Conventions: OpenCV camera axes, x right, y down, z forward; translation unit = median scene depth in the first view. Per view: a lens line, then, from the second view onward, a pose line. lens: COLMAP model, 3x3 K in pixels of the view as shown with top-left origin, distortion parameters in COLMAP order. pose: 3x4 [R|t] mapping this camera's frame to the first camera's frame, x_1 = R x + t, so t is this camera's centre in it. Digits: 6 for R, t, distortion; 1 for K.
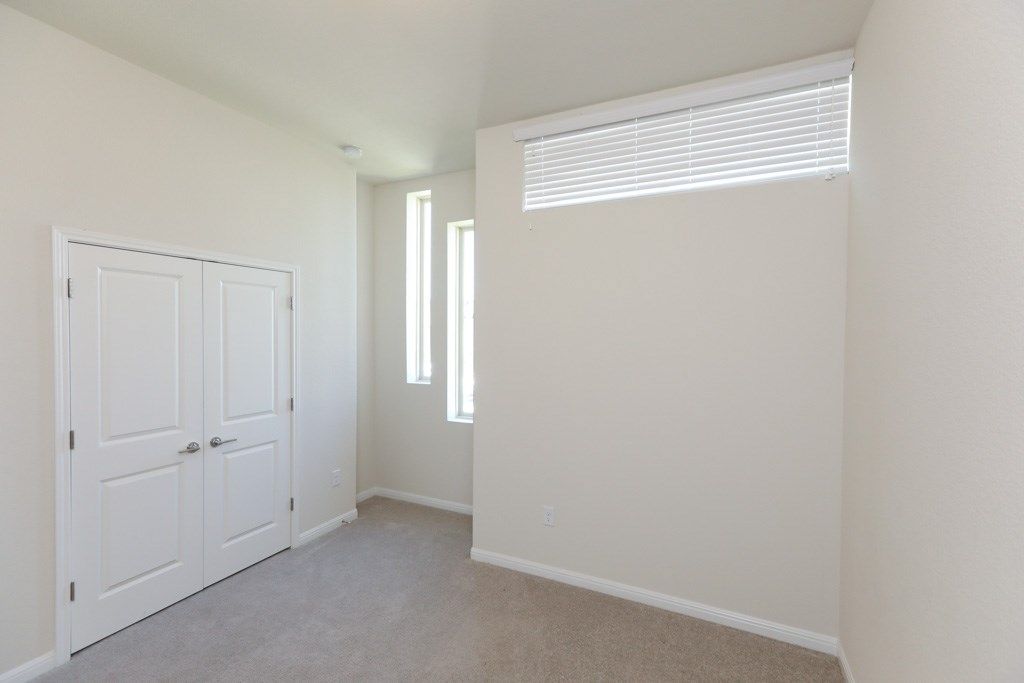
lens RADIAL K [[449.2, 0, 514.6], [0, 449.2, 343.9], [0, 0, 1]] dist [-0.003593, -0.000222]
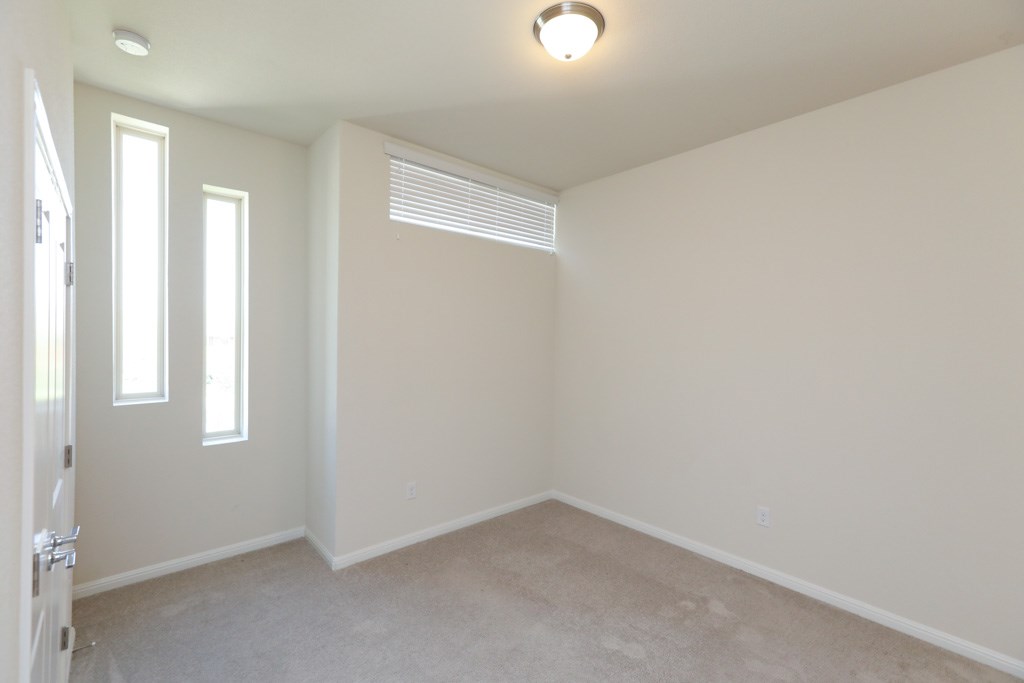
lens RADIAL K [[449.2, 0, 508.2], [0, 449.2, 340.4], [0, 0, 1]] dist [-0.003593, -0.000222]
pose [[0.379729, -0.012210, 0.925017, -0.893274], [0.012926, 0.999885, 0.007892, -0.007661], [-0.925007, 0.008960, 0.379843, 0.327025]]
